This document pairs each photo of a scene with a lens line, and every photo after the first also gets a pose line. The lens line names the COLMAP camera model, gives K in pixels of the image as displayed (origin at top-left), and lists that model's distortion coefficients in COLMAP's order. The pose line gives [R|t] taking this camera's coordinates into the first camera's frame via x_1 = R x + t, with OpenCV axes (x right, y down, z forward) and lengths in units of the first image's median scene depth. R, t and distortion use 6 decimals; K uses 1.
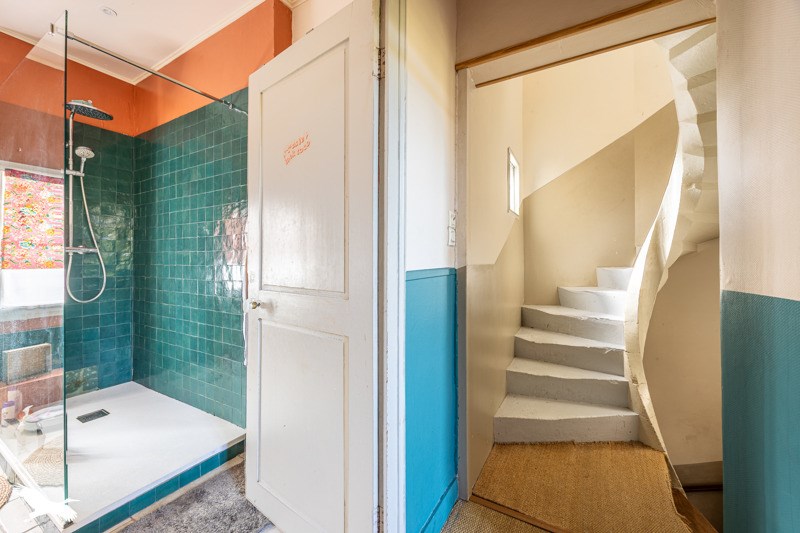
lens RADIAL K [[307.4, 0, 397.0], [0, 307.4, 267.6], [0, 0, 1]] dist [-0.000728, 0.000025]
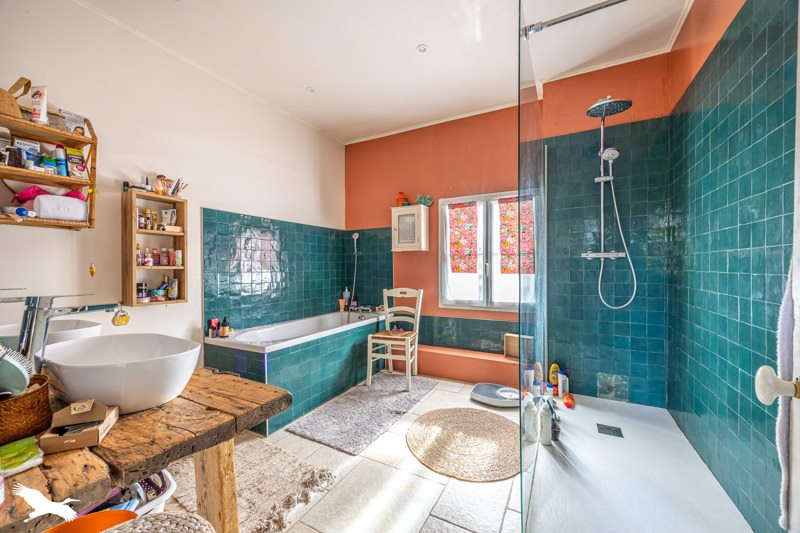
lens RADIAL K [[307.4, 0, 397.0], [0, 307.4, 267.6], [0, 0, 1]] dist [-0.000728, 0.000025]
pose [[0.044967, 0.001368, -0.998988, -0.067526], [-0.017388, 0.999849, 0.000587, -0.004963], [0.998837, 0.017344, 0.044984, 0.255998]]
